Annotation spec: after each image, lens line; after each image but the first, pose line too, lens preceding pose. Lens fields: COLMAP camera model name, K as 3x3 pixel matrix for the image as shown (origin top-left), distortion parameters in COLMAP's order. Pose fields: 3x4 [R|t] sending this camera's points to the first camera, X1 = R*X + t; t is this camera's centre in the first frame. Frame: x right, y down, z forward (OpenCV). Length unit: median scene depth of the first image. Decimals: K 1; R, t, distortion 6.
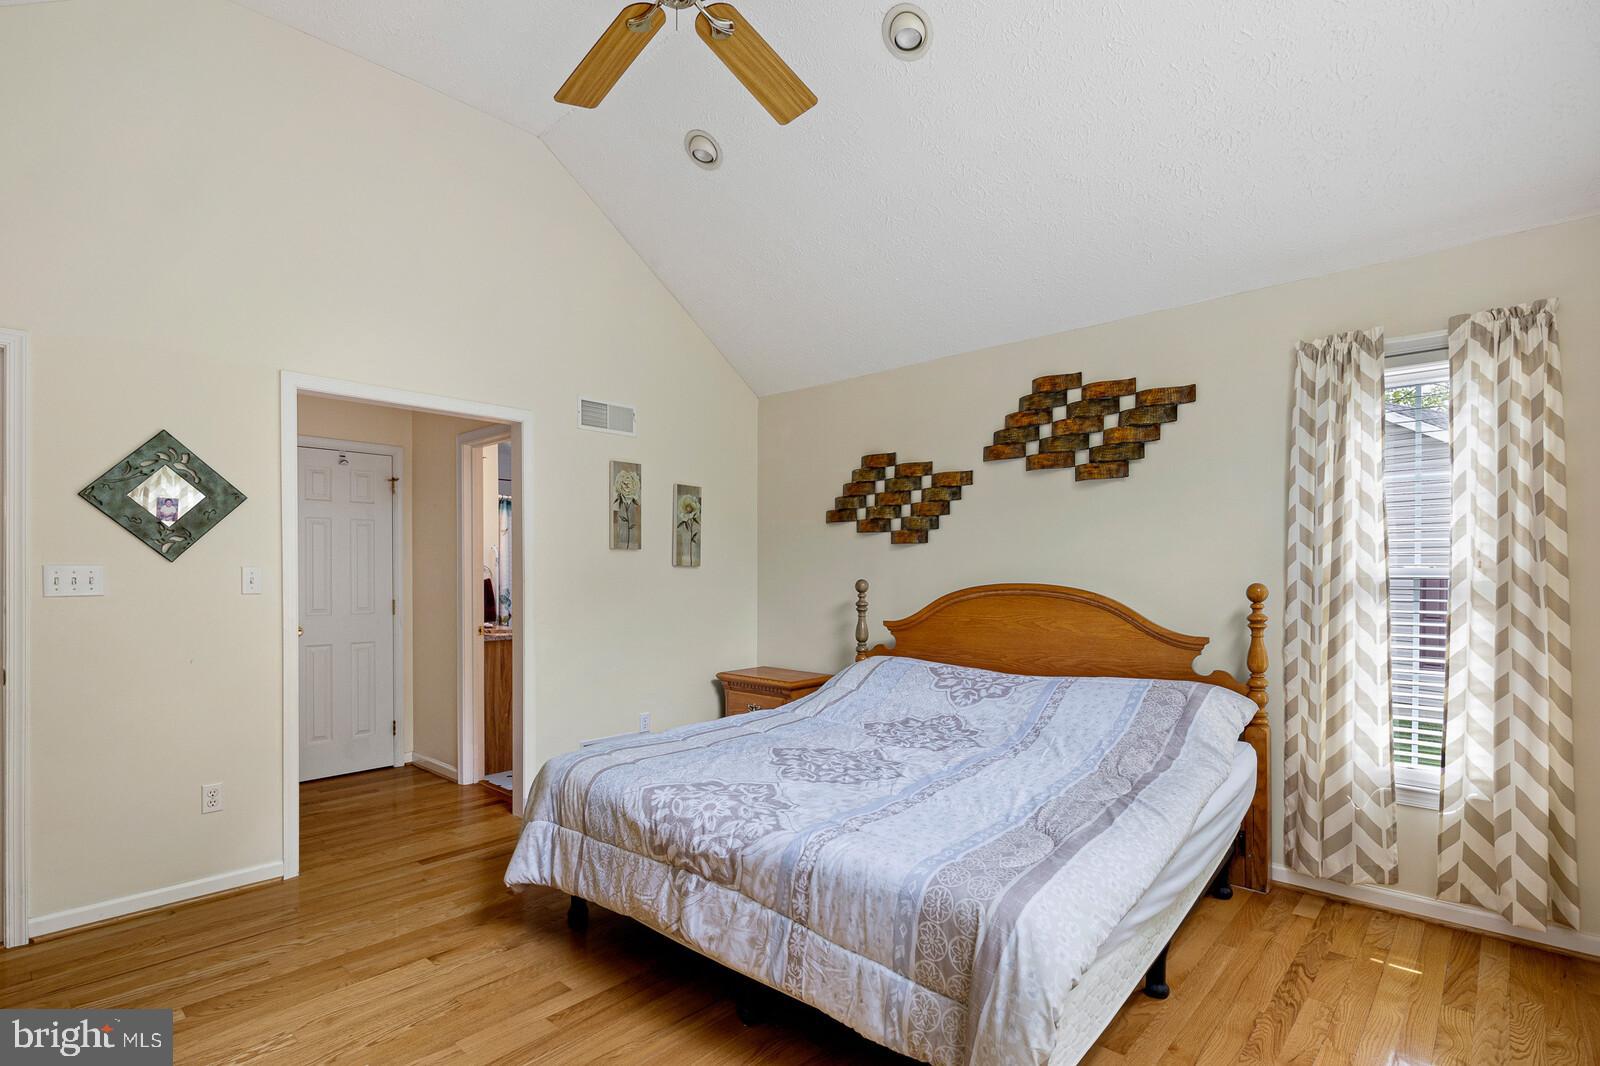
lens RADIAL K [[783.5, 0, 797.9], [0, 783.5, 567.6], [0, 0, 1]] dist [-0.000732, -0.000169]
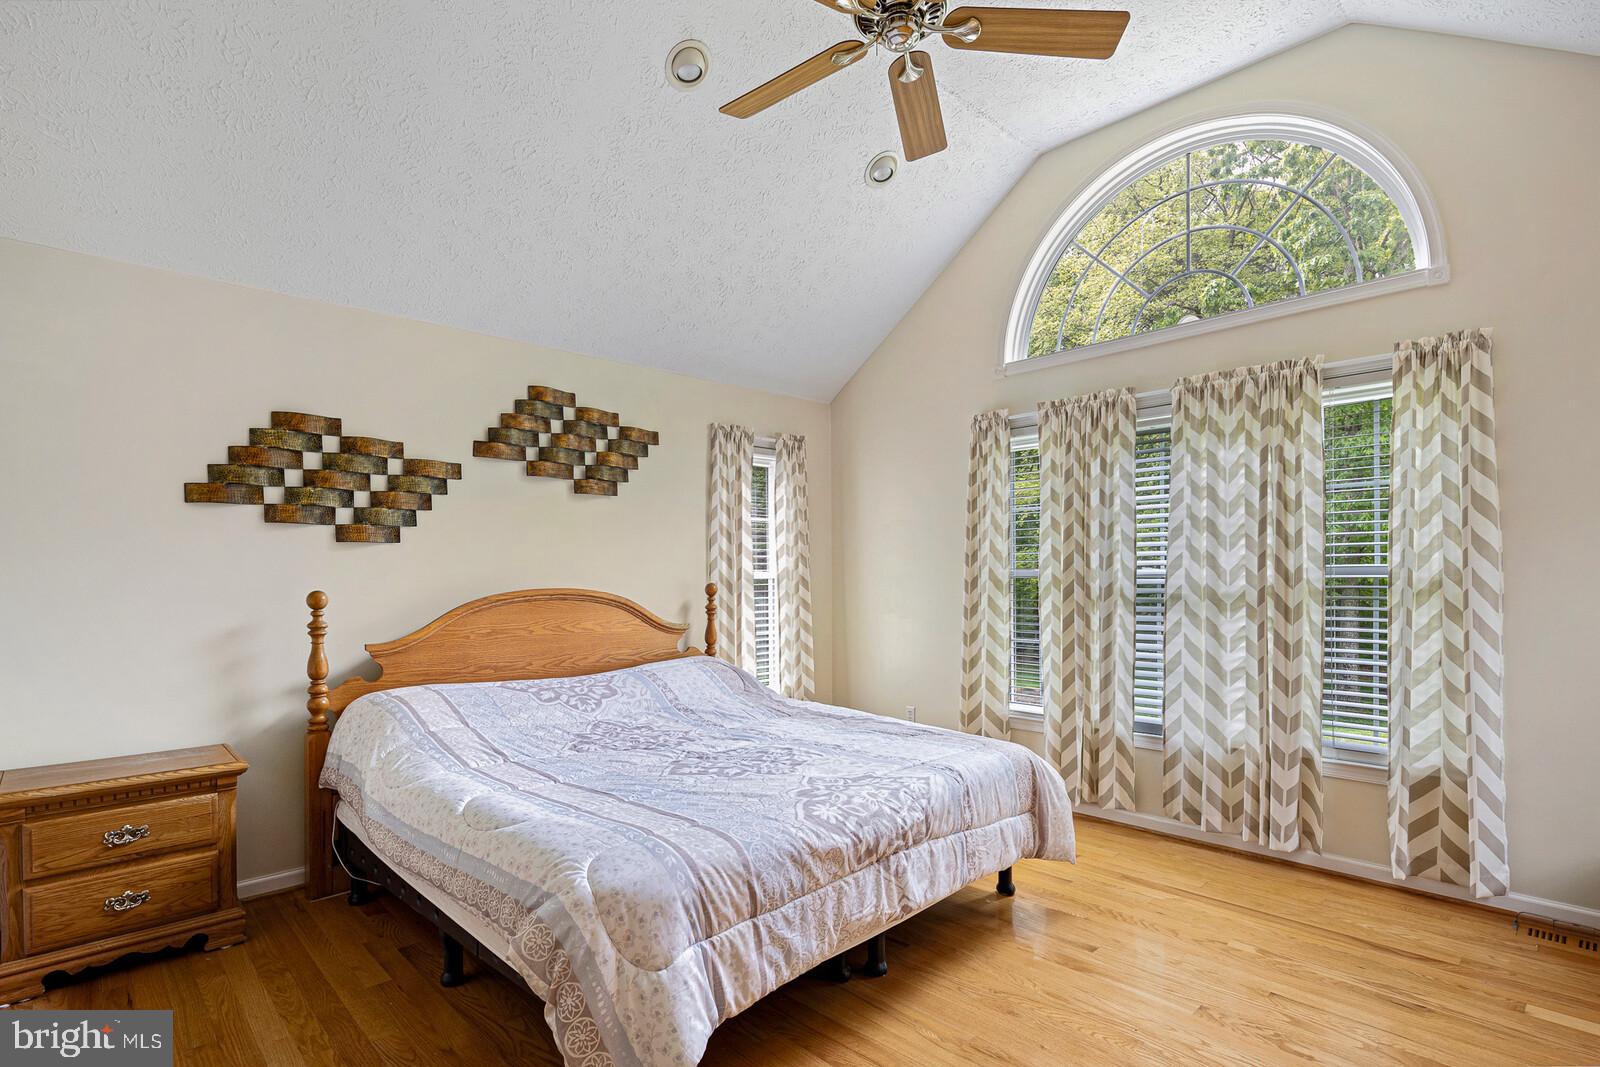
lens RADIAL K [[783.5, 0, 809.0], [0, 783.5, 573.1], [0, 0, 1]] dist [-0.000732, -0.000169]
pose [[0.051878, -0.001207, 0.998653, -0.744301], [0.004321, 0.999990, 0.000984, 0.001023], [-0.998644, 0.004264, 0.051883, 0.647703]]
